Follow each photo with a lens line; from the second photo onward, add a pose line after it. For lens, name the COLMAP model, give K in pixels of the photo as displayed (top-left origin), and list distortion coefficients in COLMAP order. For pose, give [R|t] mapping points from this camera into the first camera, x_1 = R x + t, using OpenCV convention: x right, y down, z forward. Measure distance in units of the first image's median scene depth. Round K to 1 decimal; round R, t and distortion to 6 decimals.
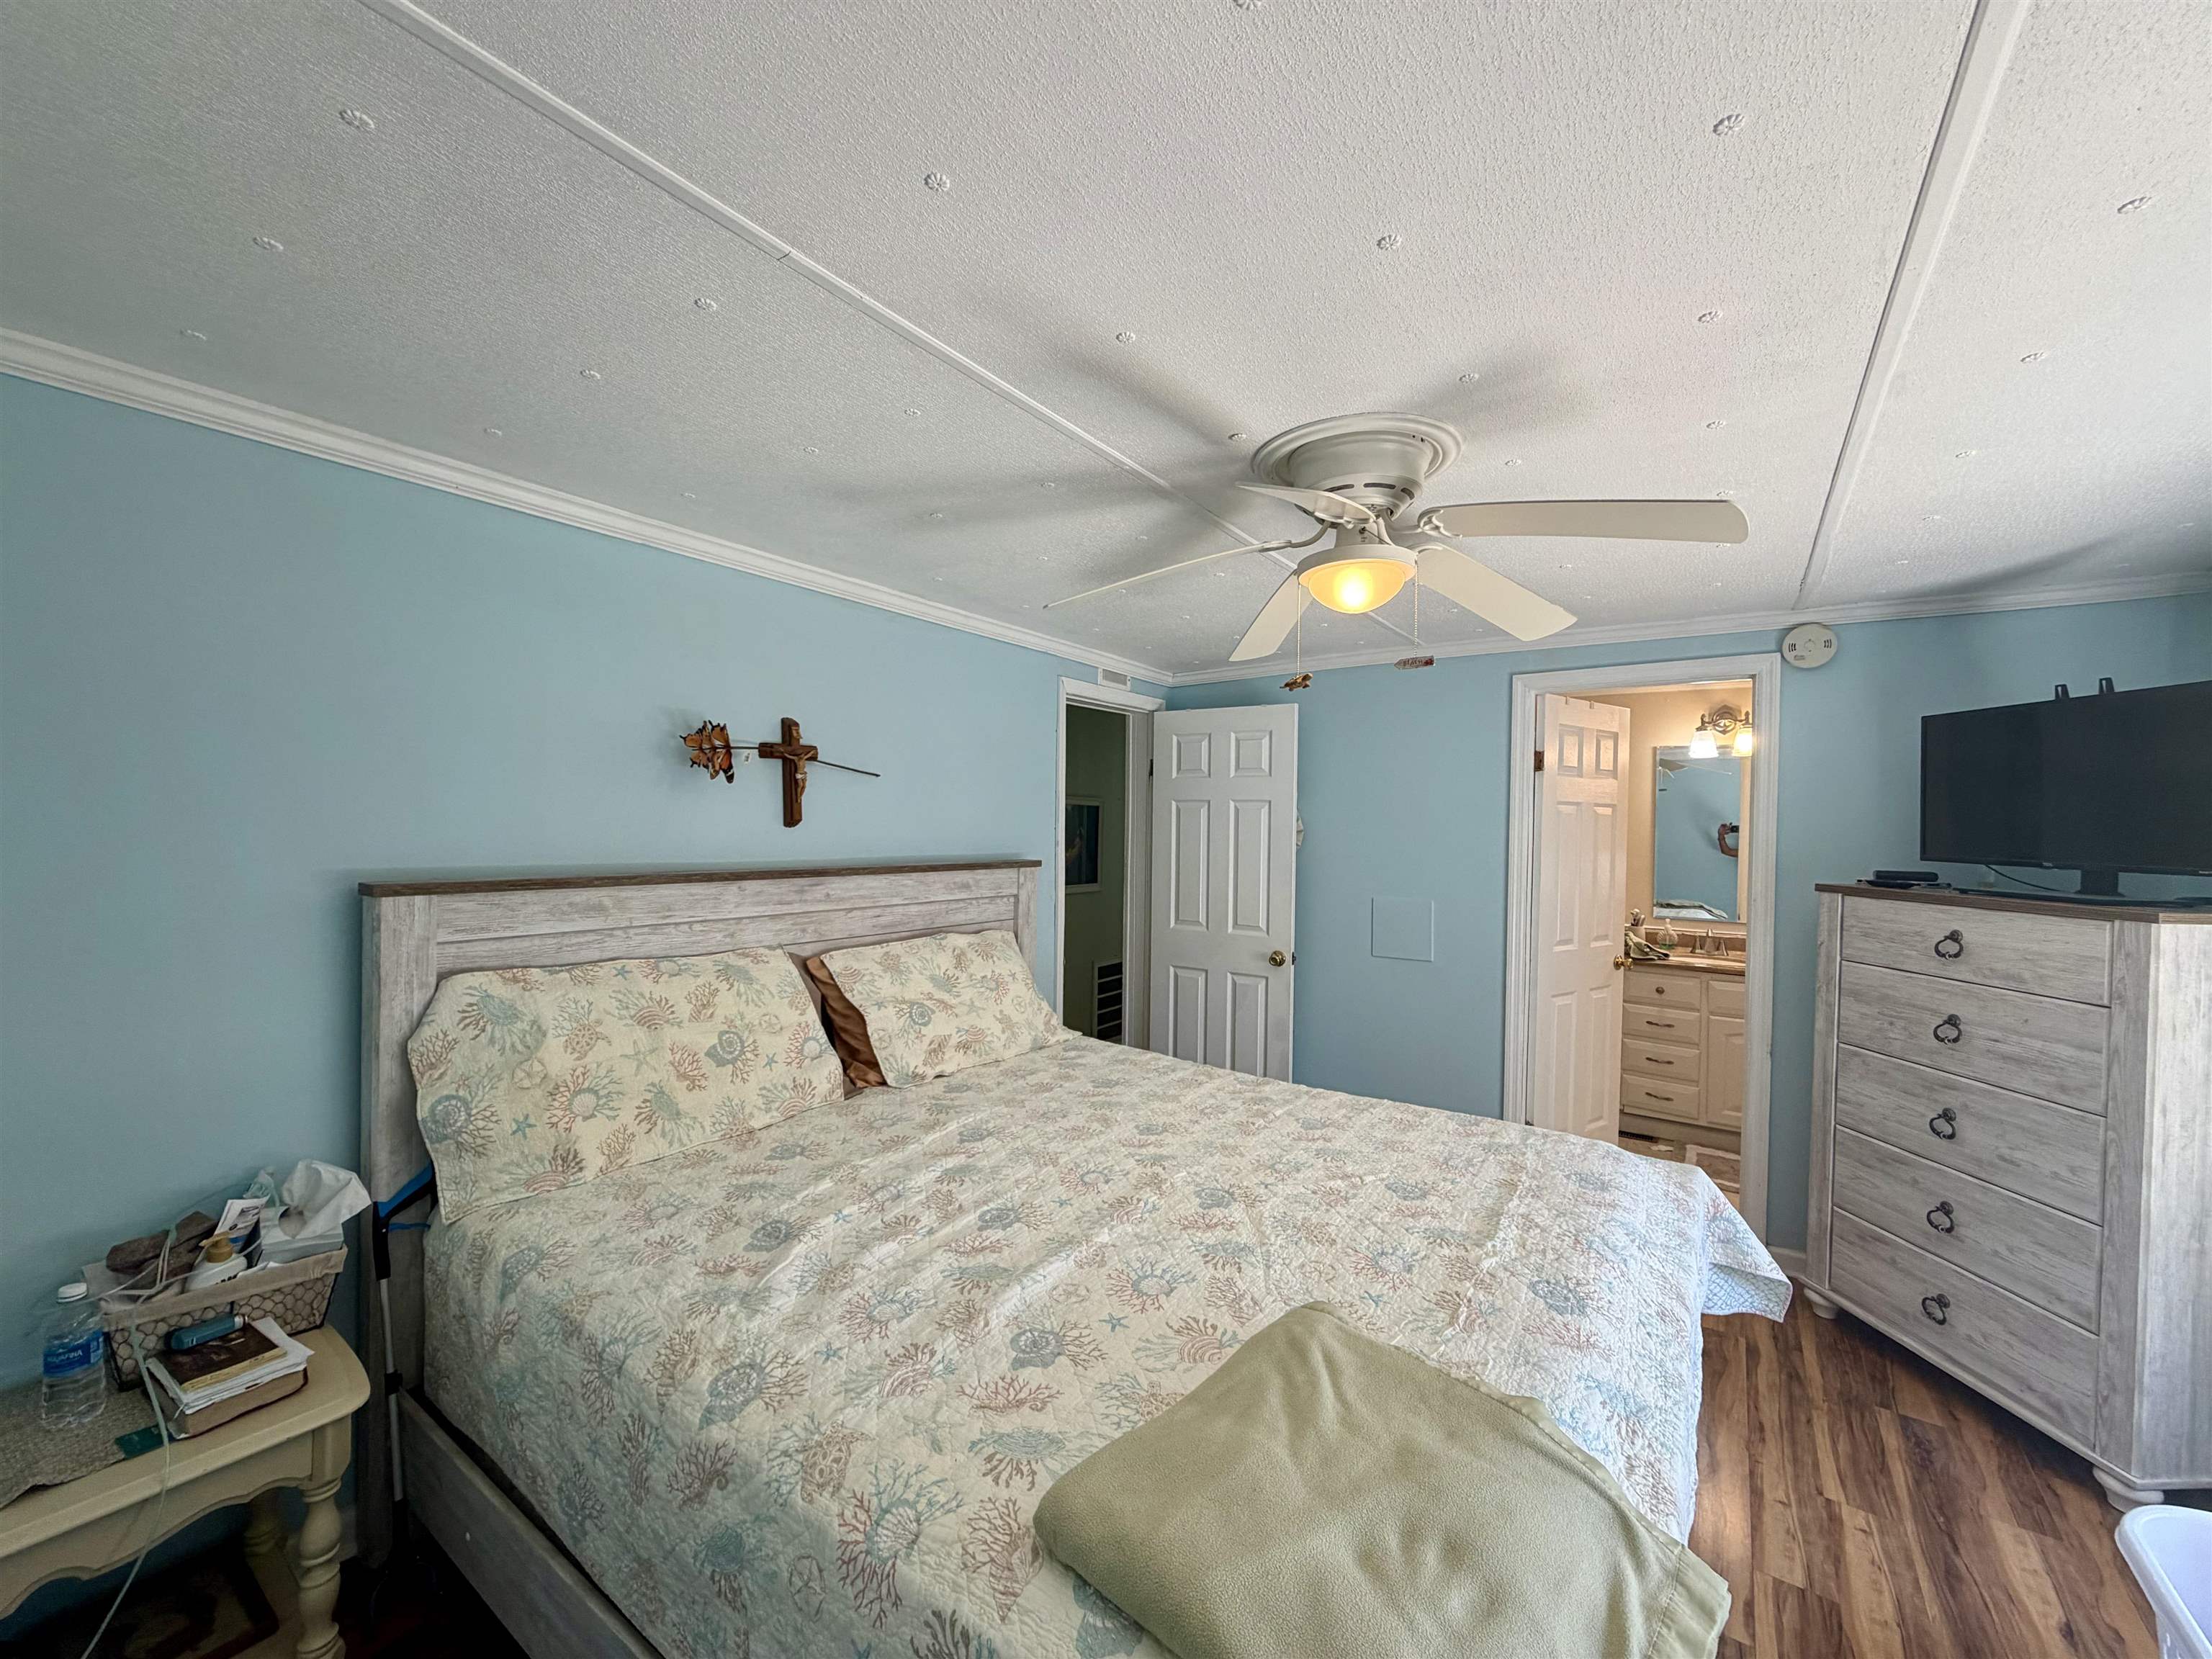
lens RADIAL K [[878.7, 0, 1105.7], [0, 878.7, 837.4], [0, 0, 1]] dist [0.002665, -0.000151]
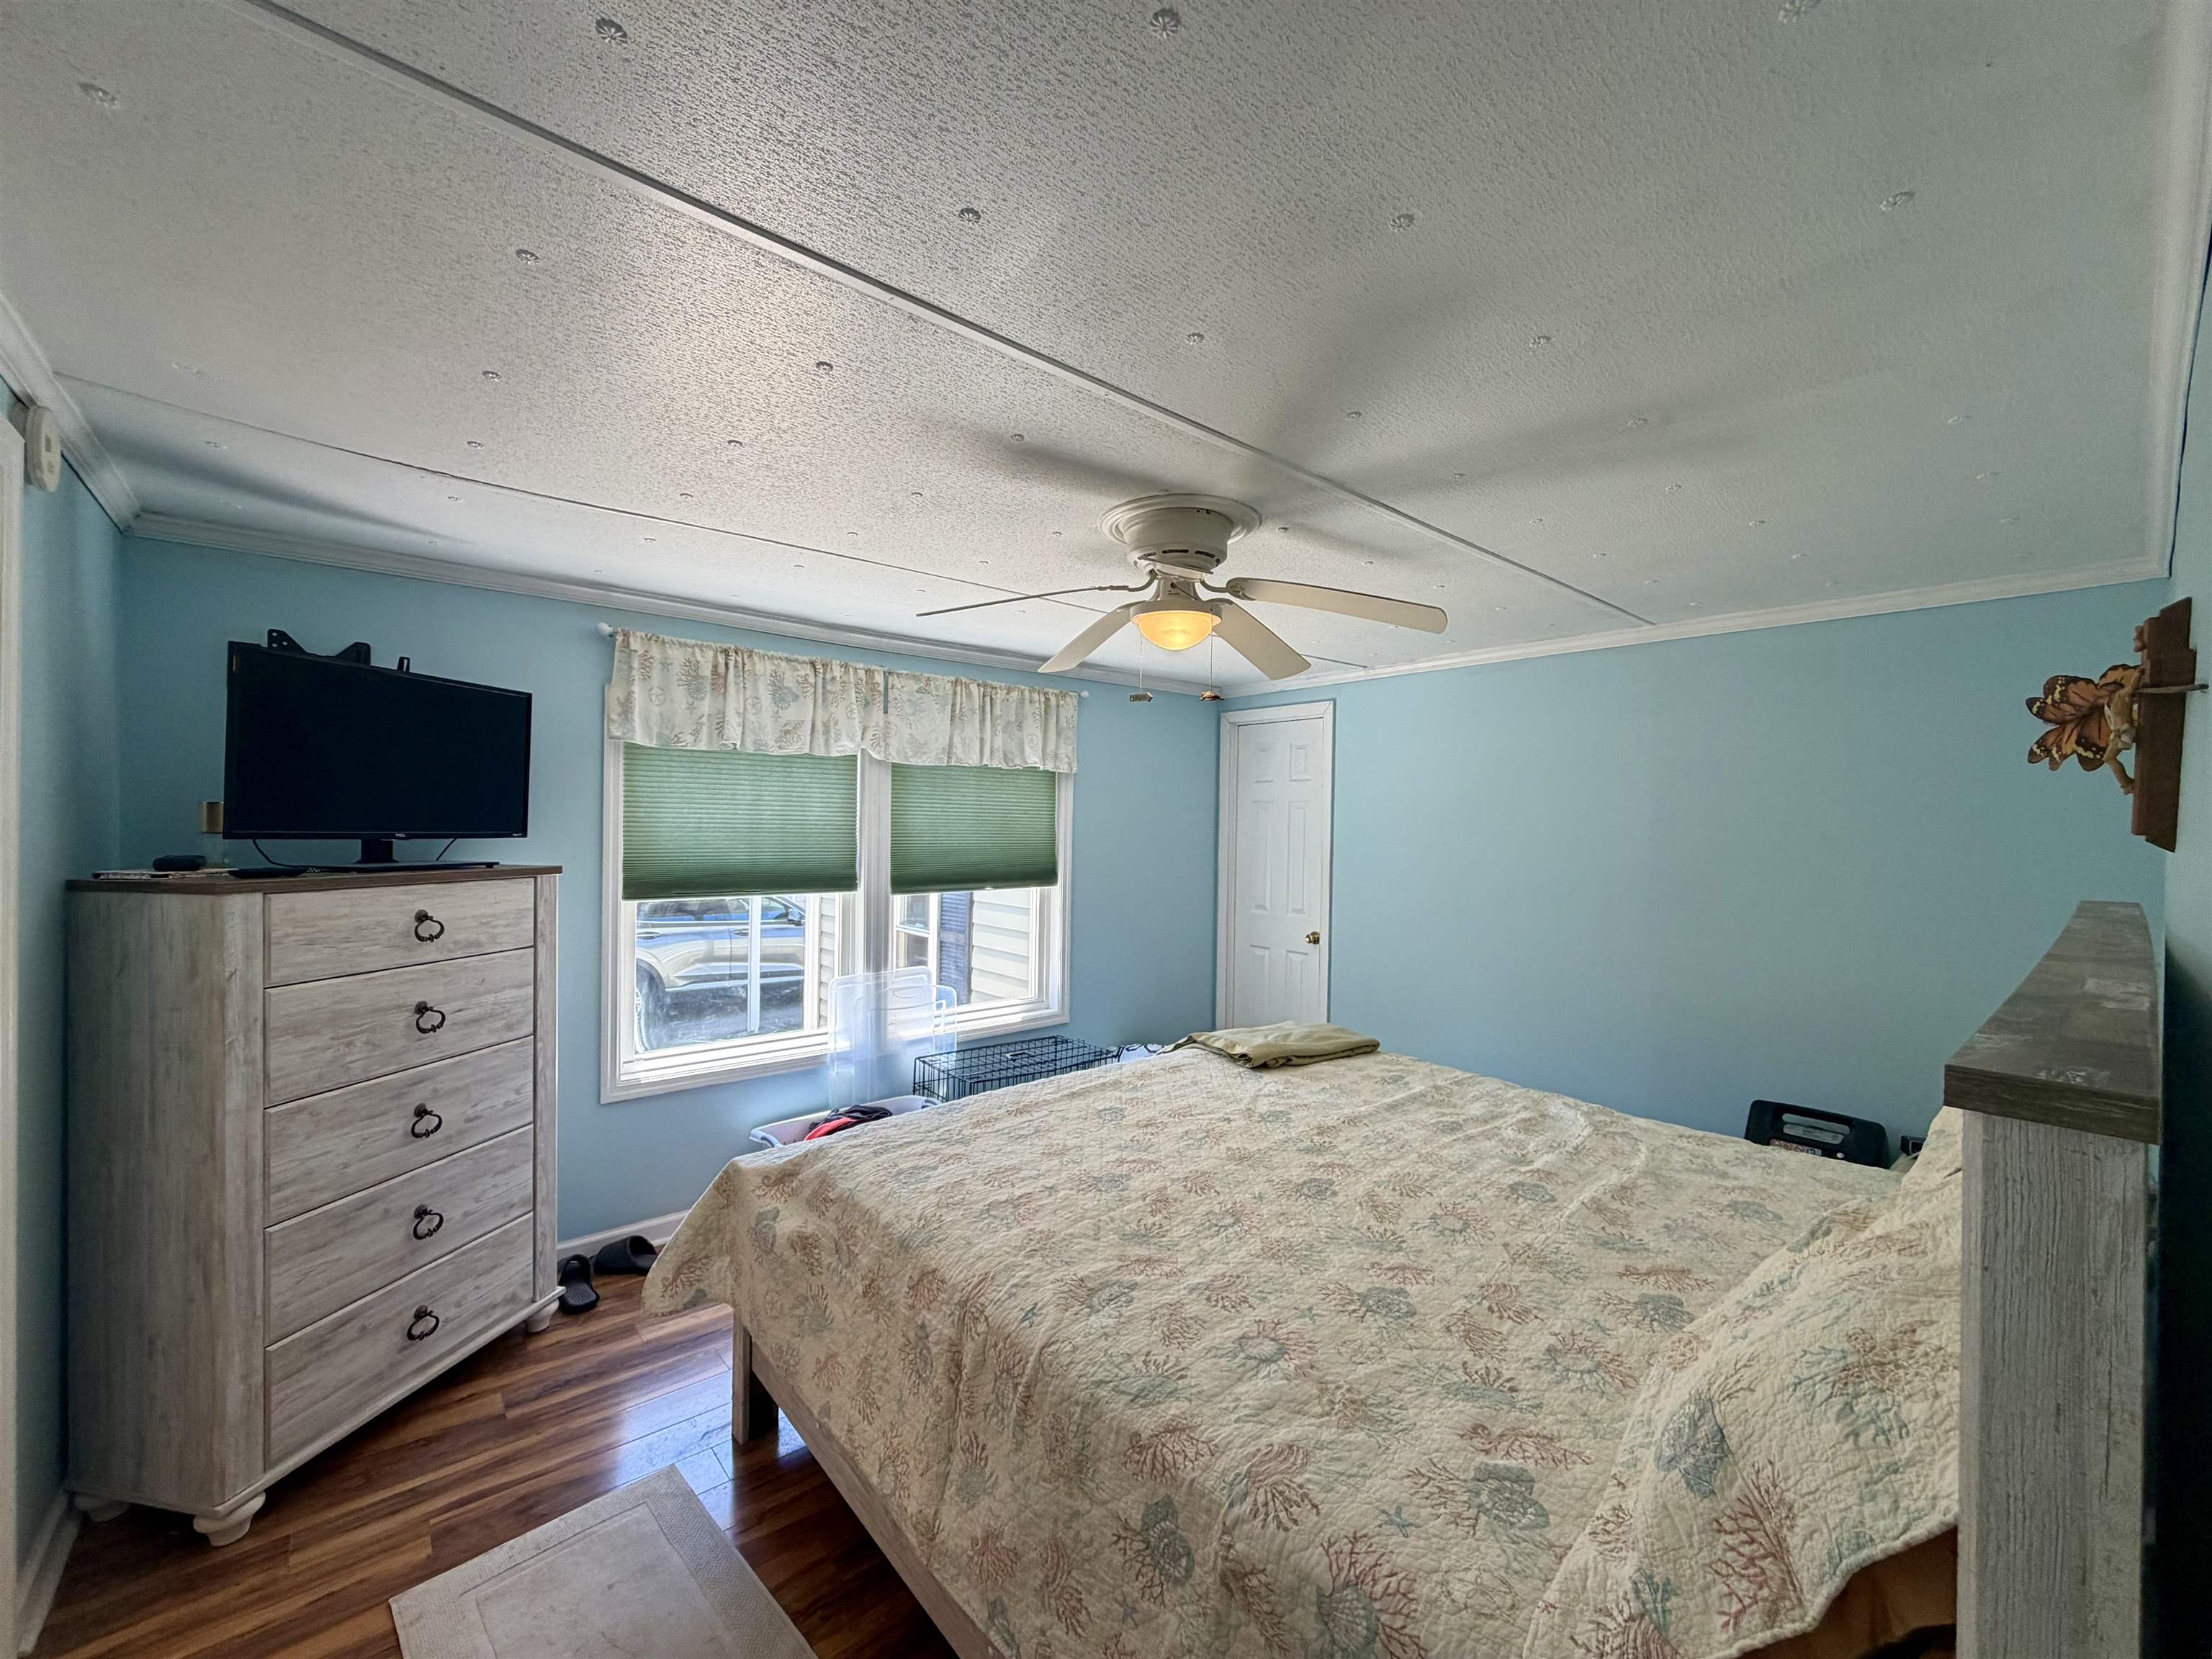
lens RADIAL K [[878.7, 0, 1099.8], [0, 878.7, 826.8], [0, 0, 1]] dist [0.002665, -0.000151]
pose [[-0.966496, -0.032170, 0.254657, 0.047771], [-0.026154, 0.999294, 0.026976, -0.026386], [-0.255345, 0.019412, -0.966655, 1.777656]]
